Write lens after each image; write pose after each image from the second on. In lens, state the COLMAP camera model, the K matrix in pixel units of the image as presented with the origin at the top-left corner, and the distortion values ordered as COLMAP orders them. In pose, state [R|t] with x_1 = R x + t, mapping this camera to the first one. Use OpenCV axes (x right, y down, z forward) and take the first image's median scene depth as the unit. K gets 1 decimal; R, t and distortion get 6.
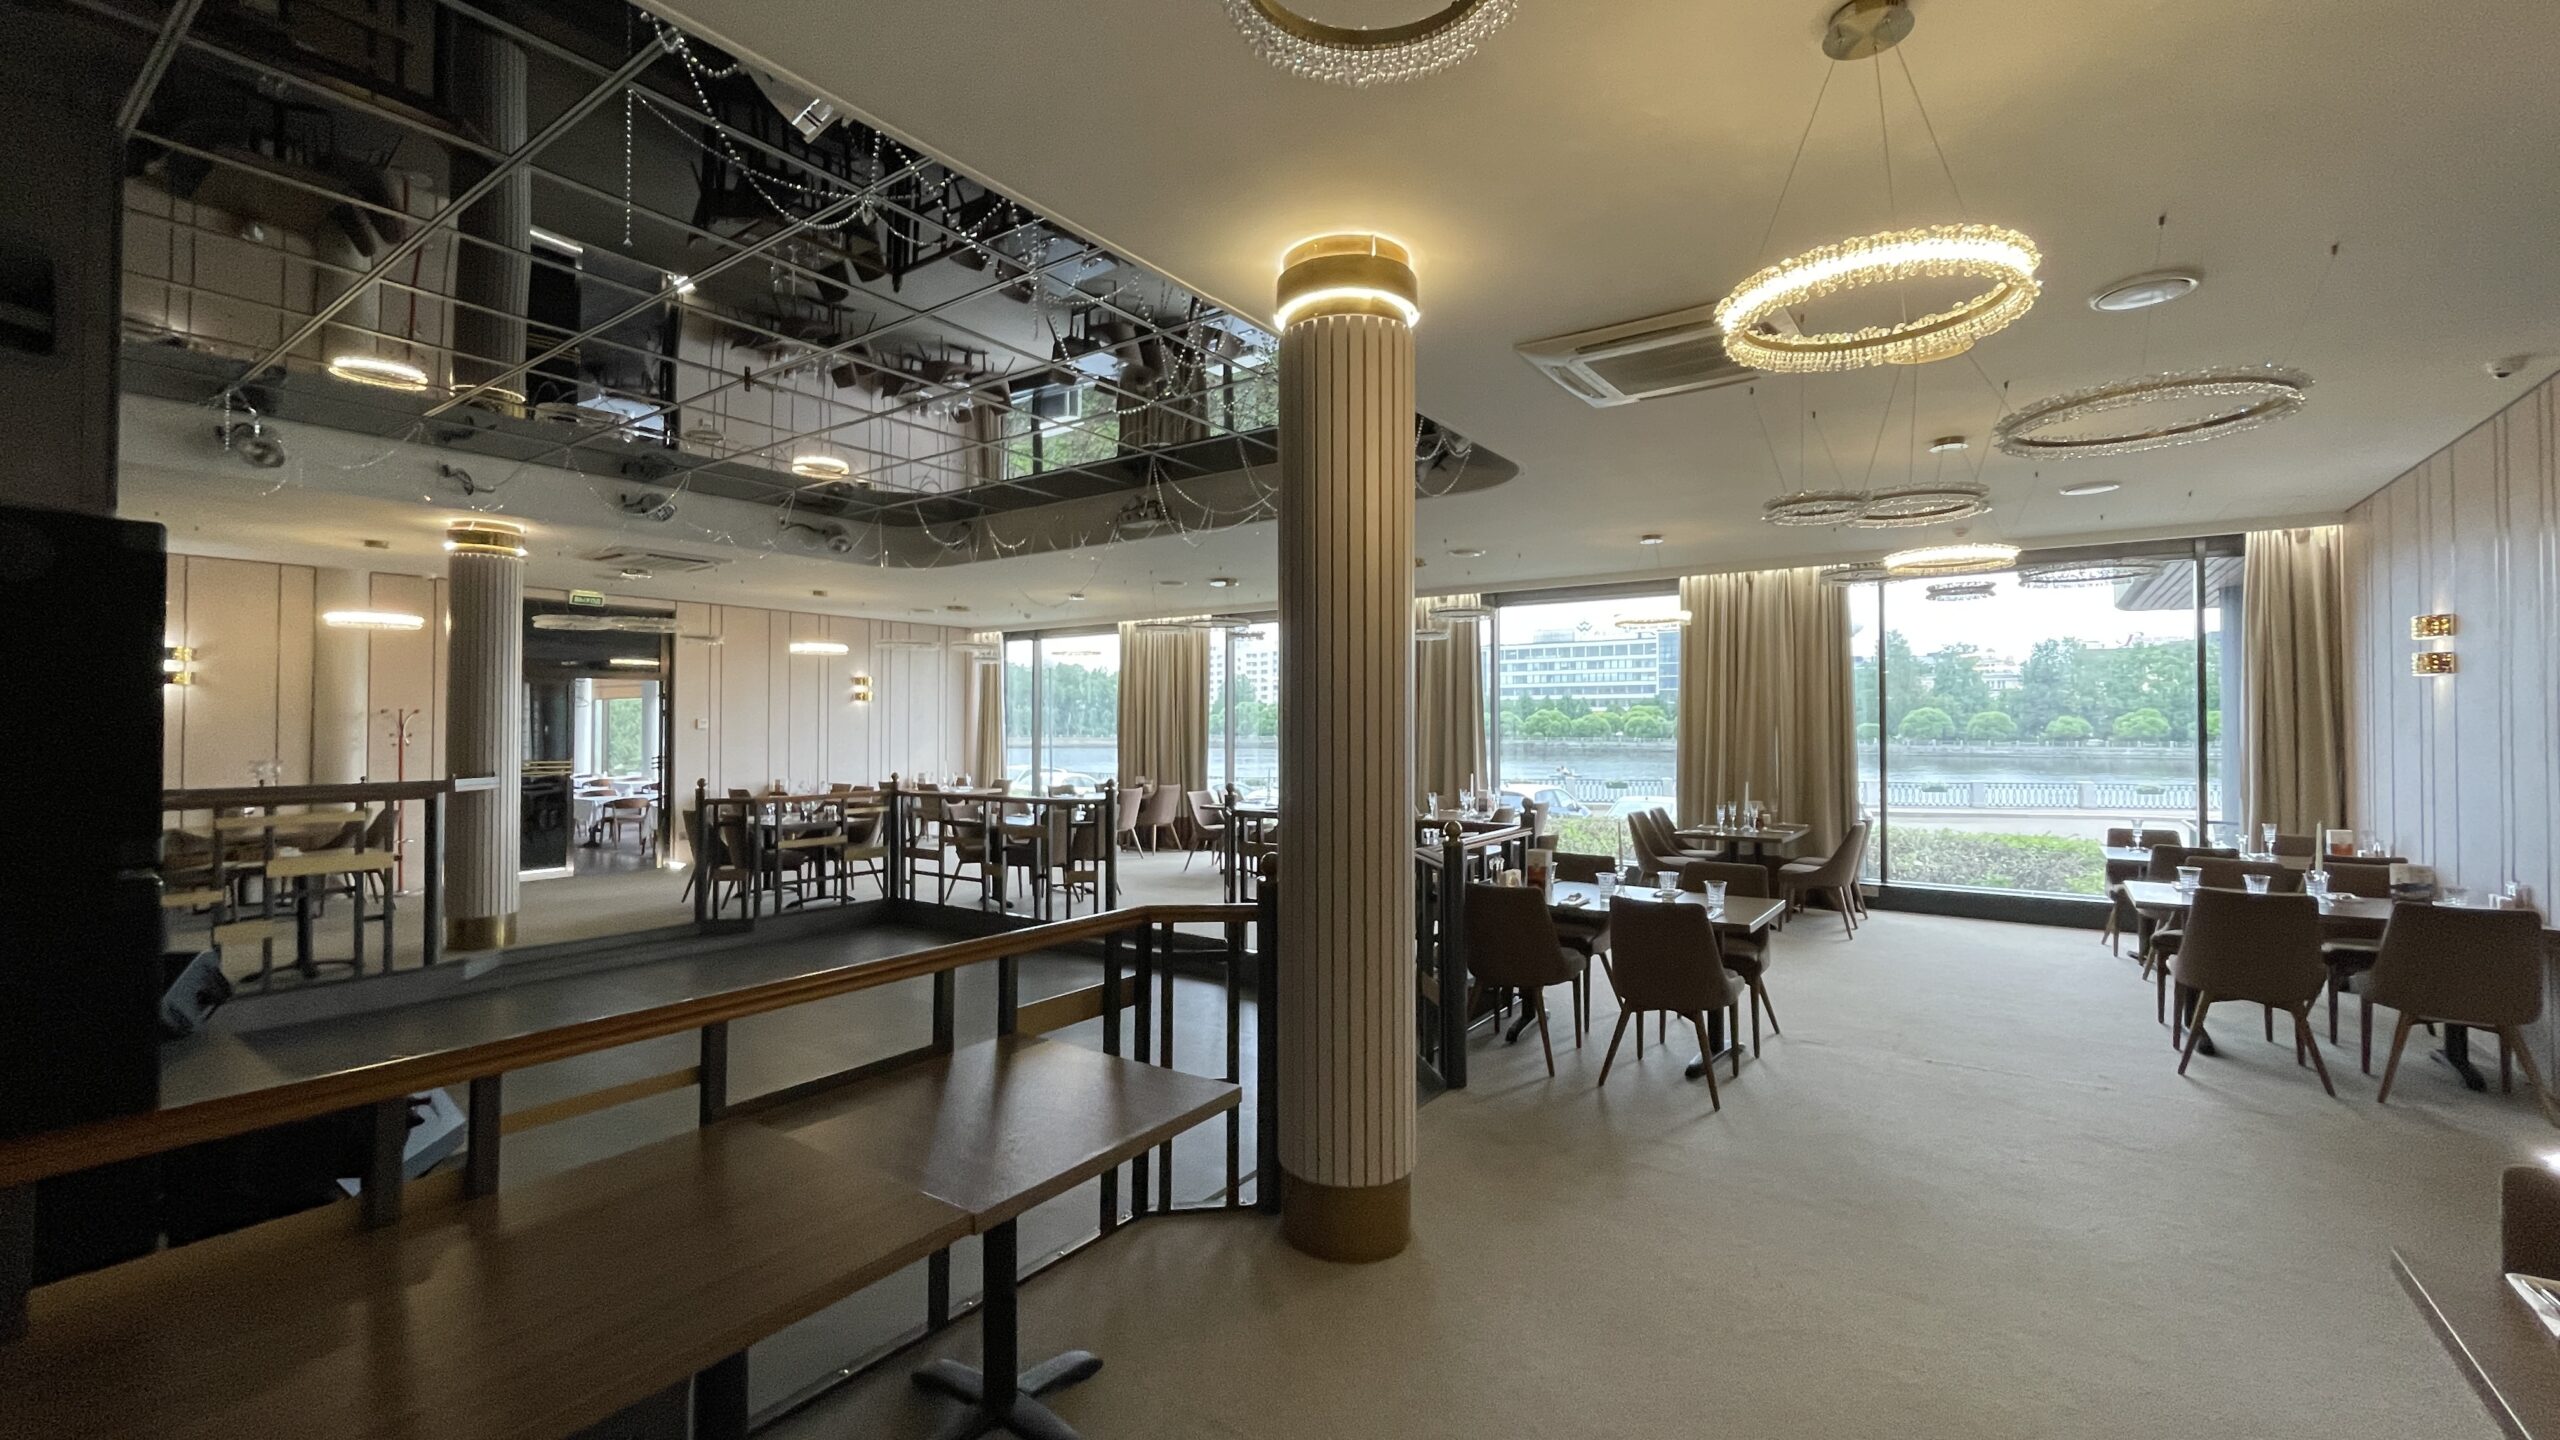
lens RADIAL K [[1036.8, 0, 1265.6], [0, 1036.8, 729.7], [0, 0, 1]] dist [-0.007238, -0.000090]
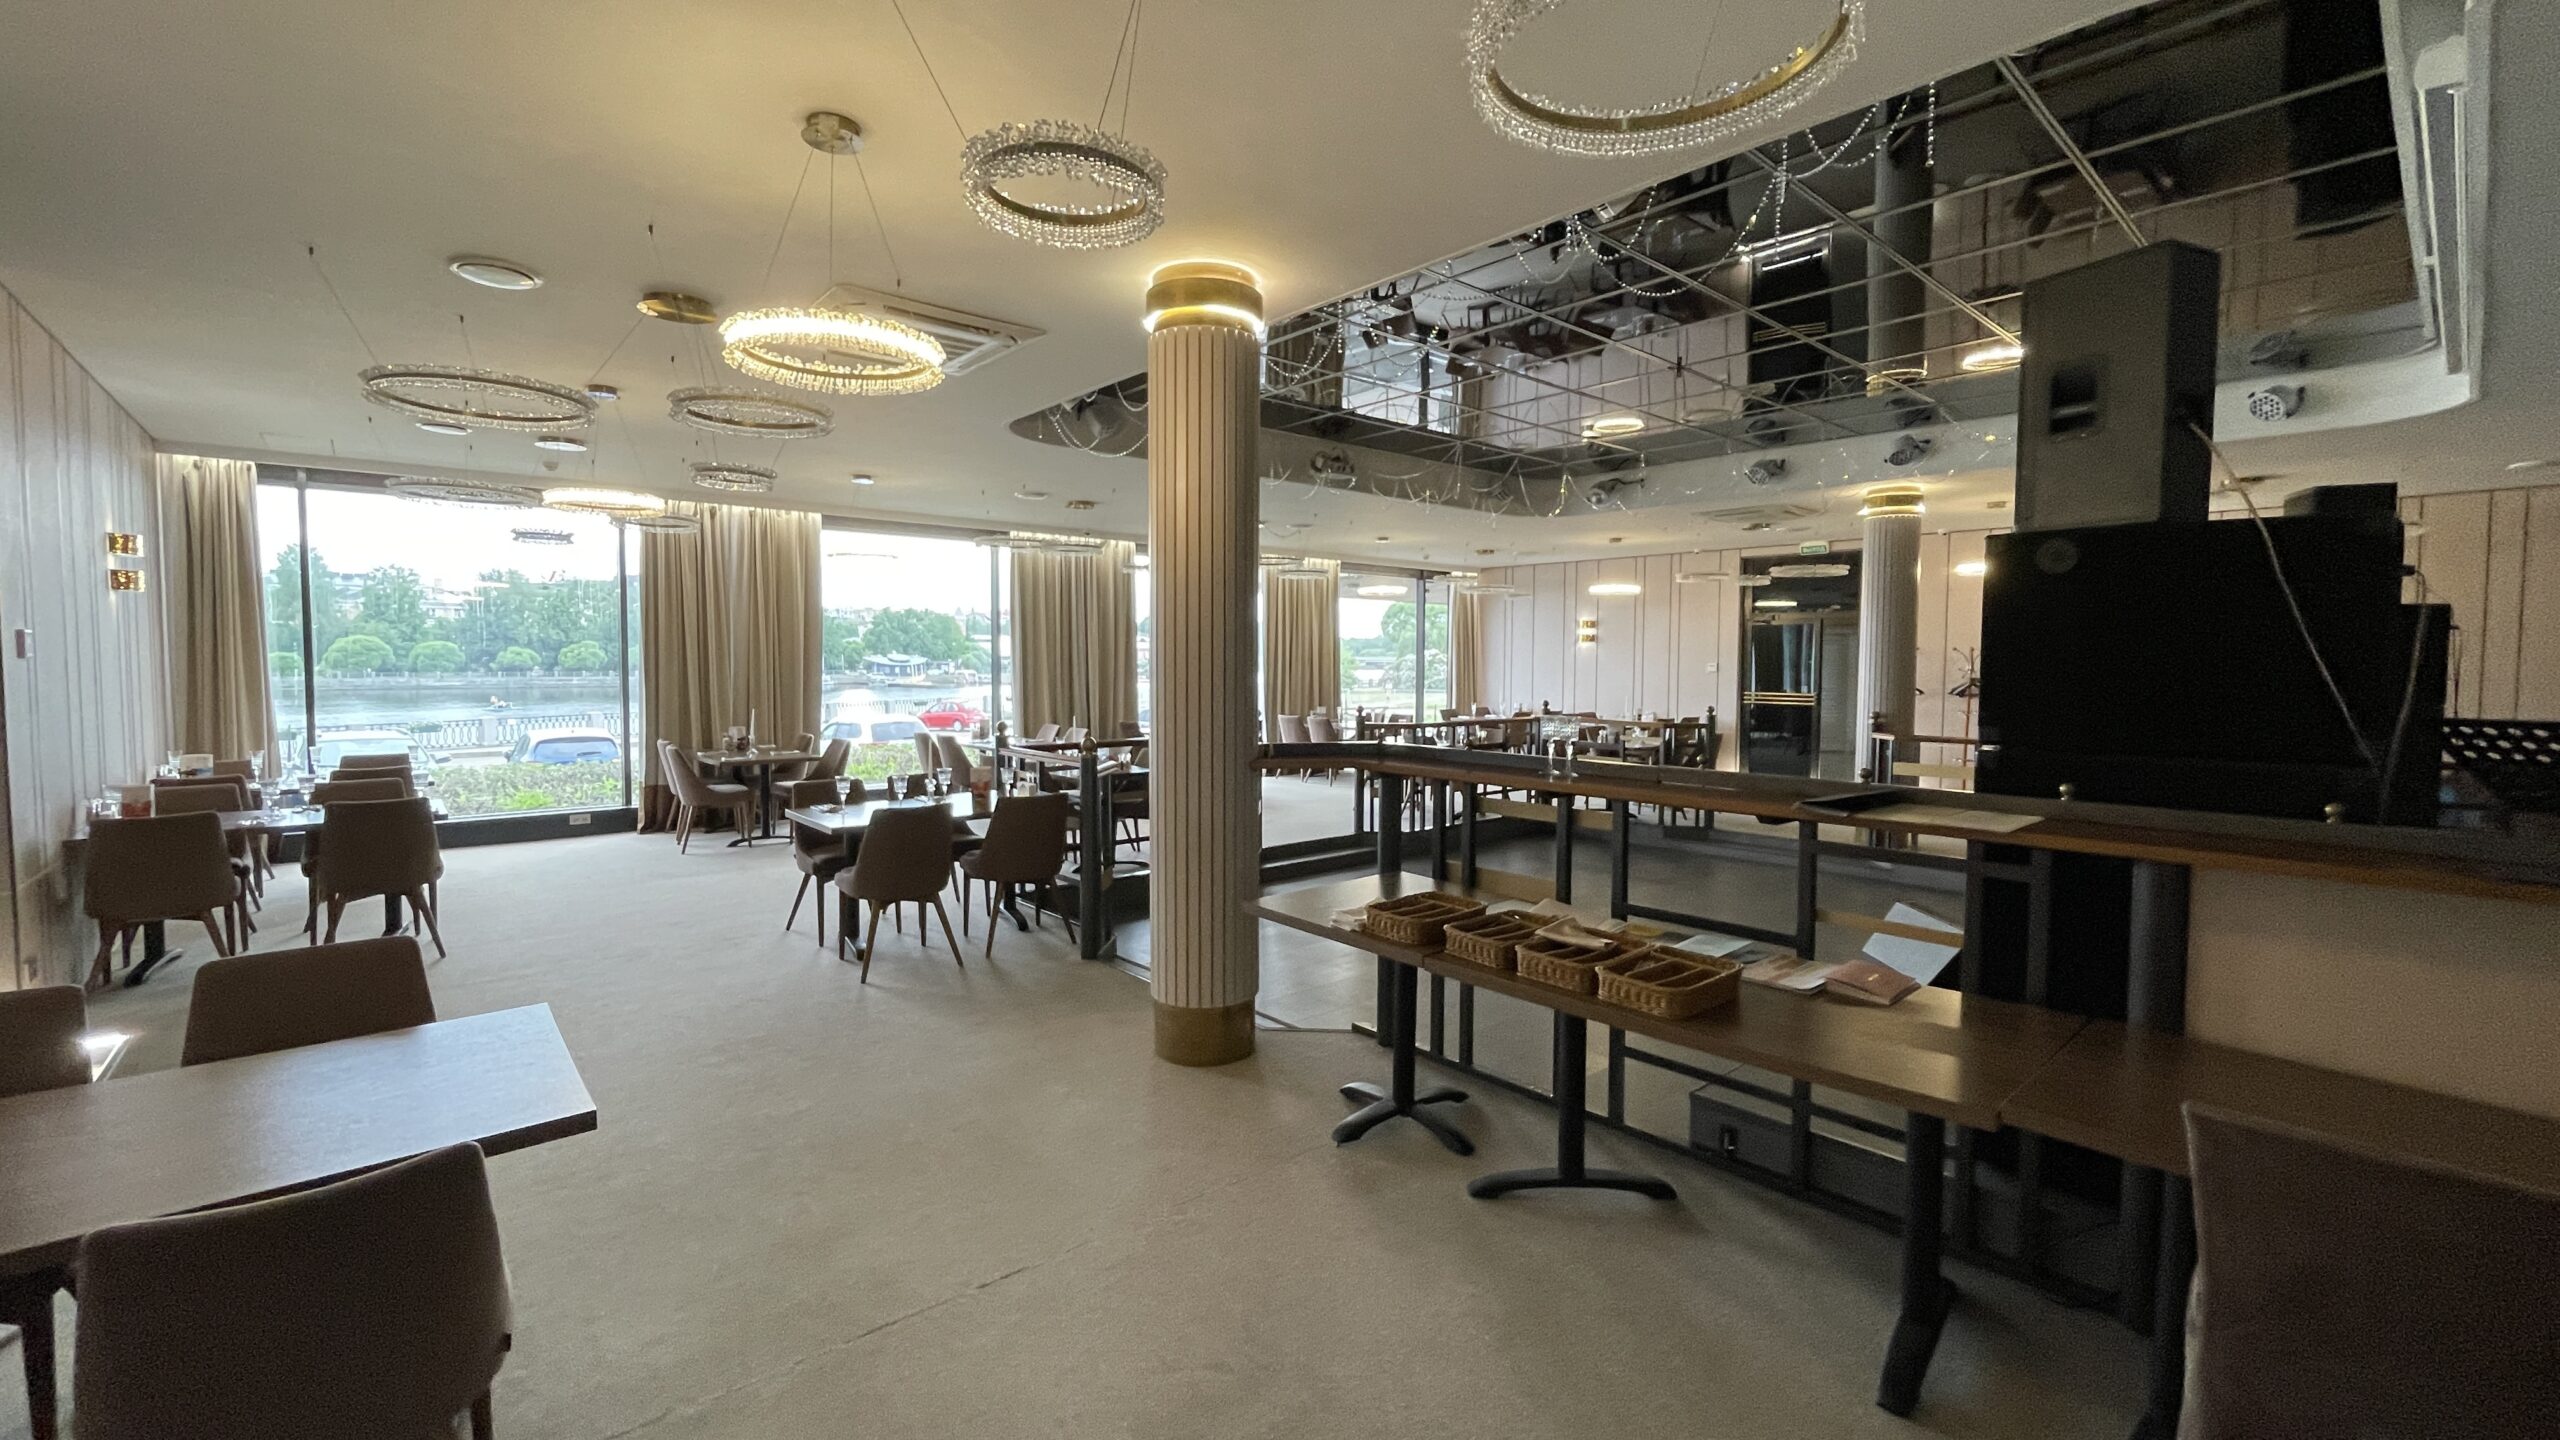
lens RADIAL K [[1036.8, 0, 1273.0], [0, 1036.8, 707.6], [0, 0, 1]] dist [-0.007238, -0.000090]
pose [[0.212129, -0.043176, 0.976287, -0.250955], [-0.001360, 0.999010, 0.044476, 0.000228], [-0.977241, -0.010762, 0.211860, 0.168365]]
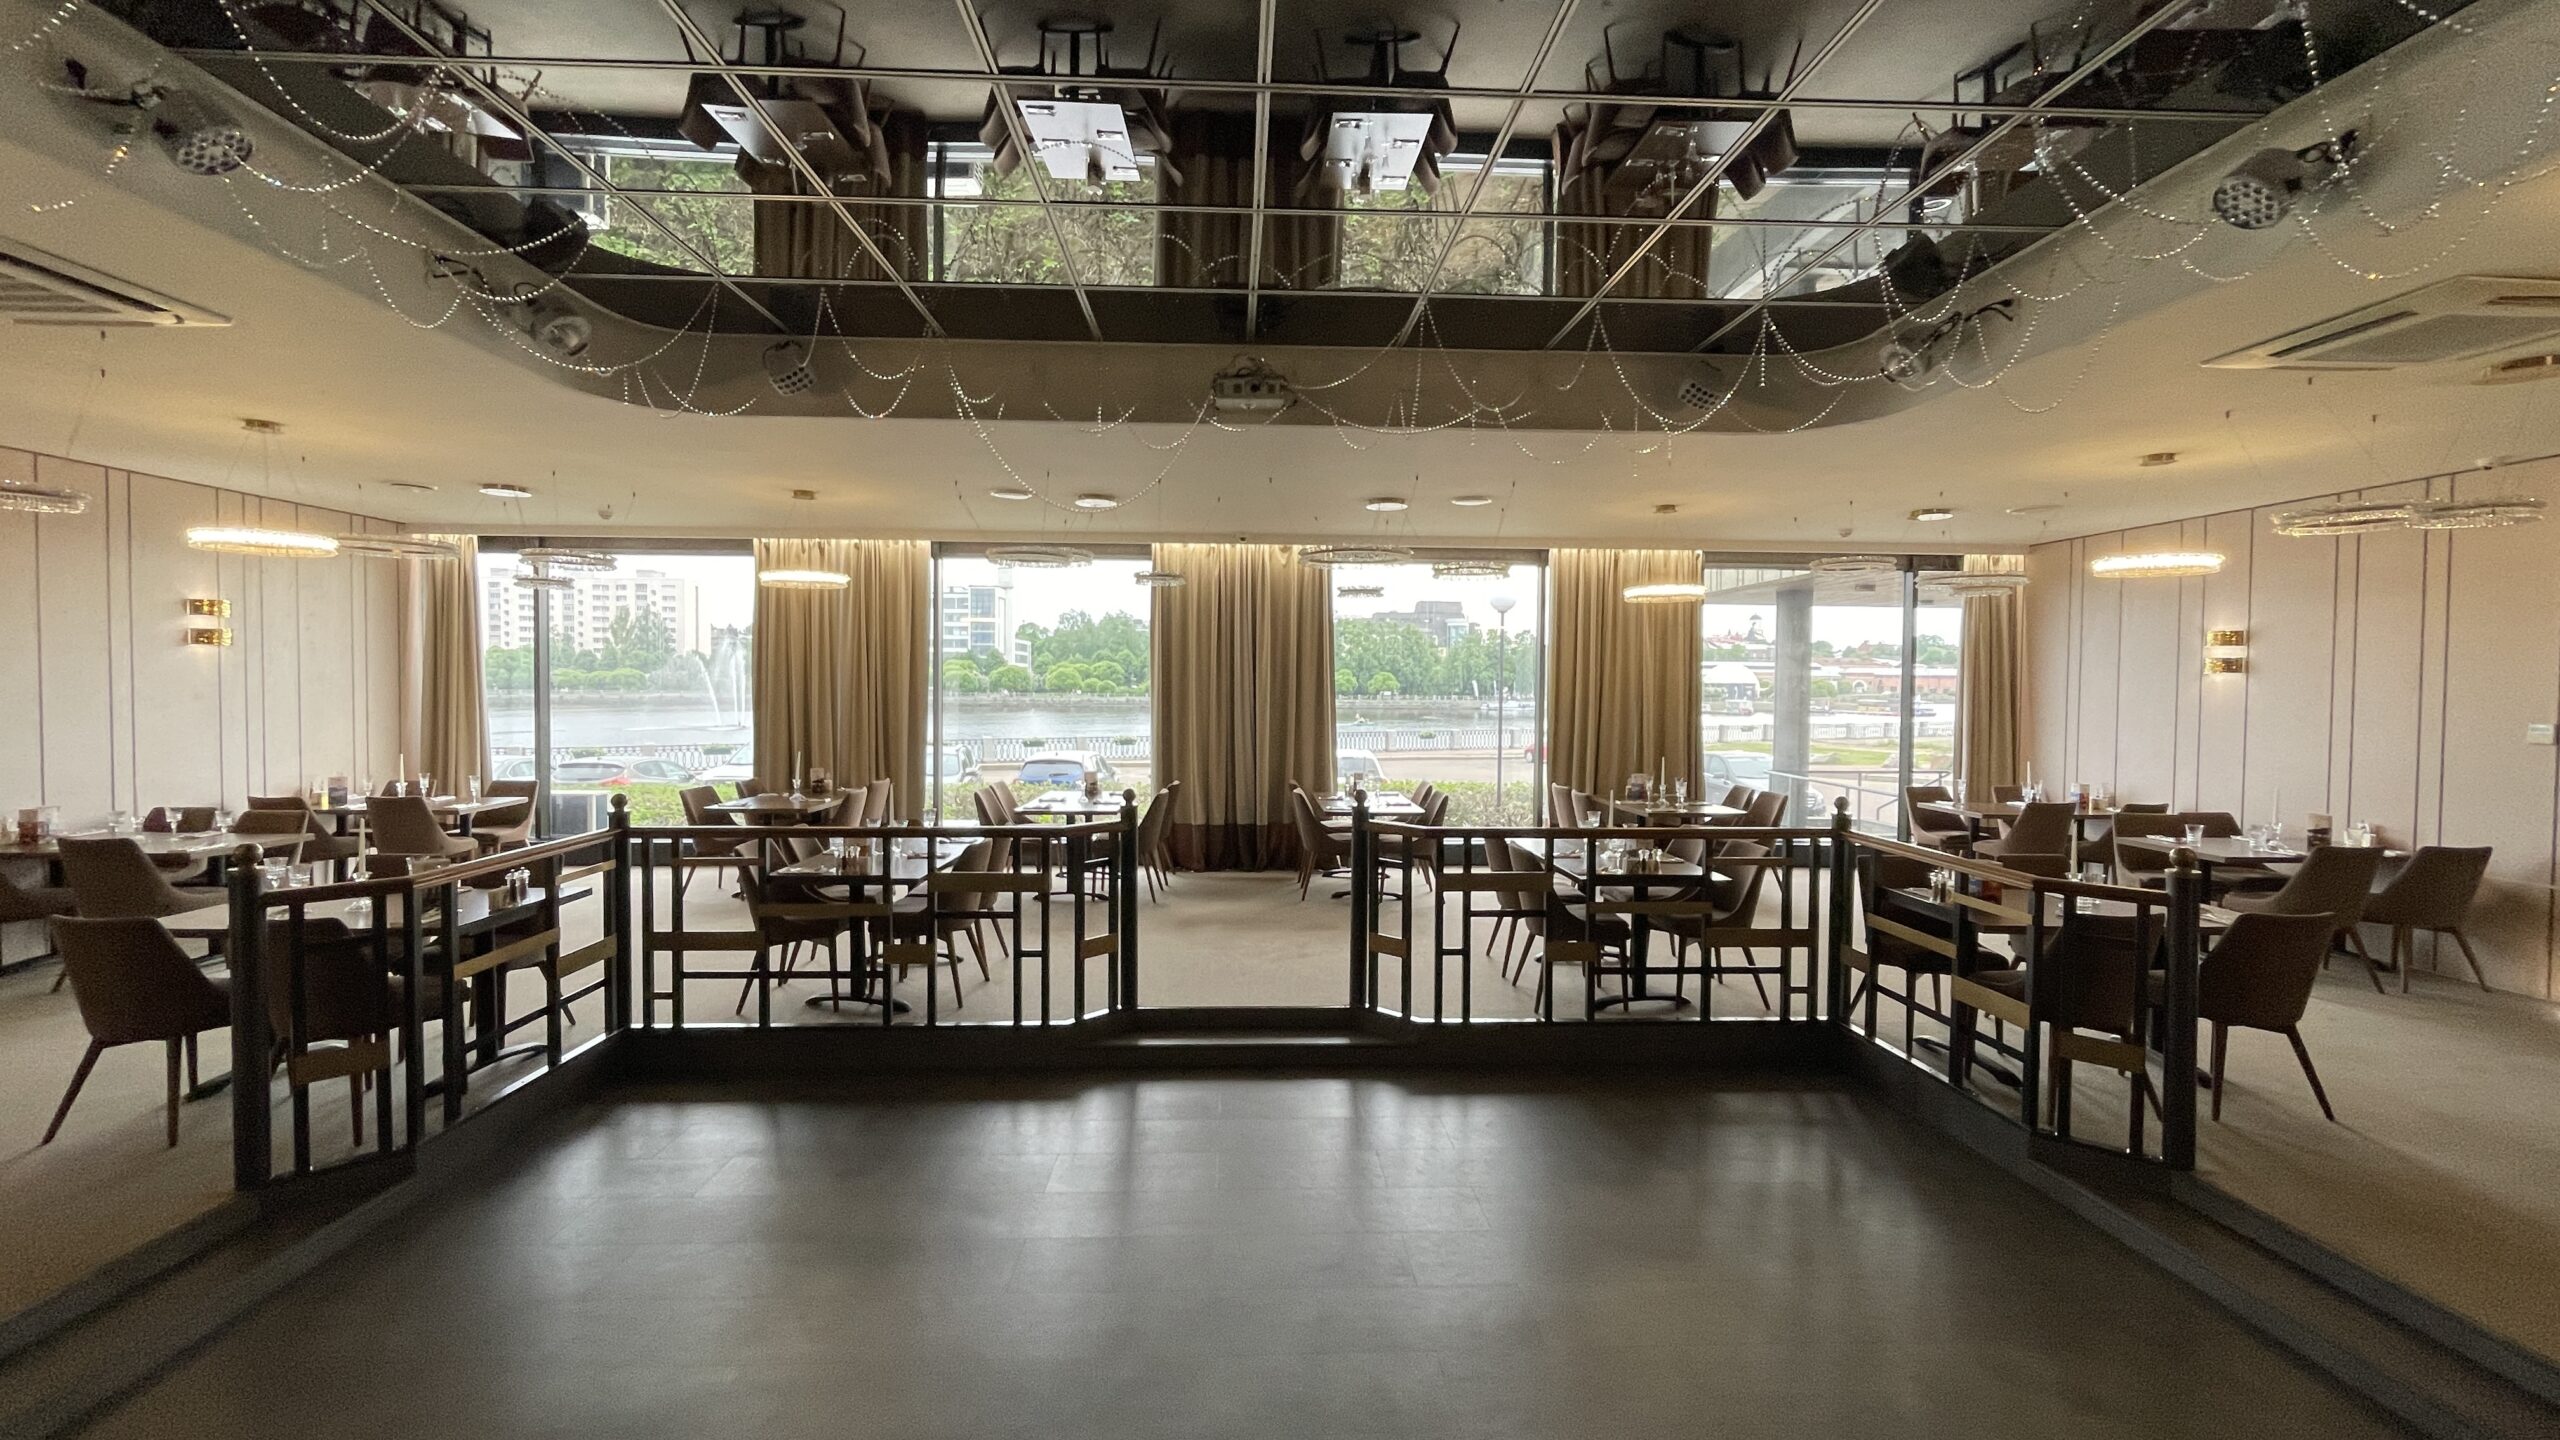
lens RADIAL K [[1036.8, 0, 1285.2], [0, 1036.8, 706.9], [0, 0, 1]] dist [-0.007238, -0.000090]
pose [[0.786802, -0.008828, 0.617142, -0.100708], [-0.006337, 0.999729, 0.022380, -0.003972], [-0.617173, -0.021520, 0.786533, 0.092165]]
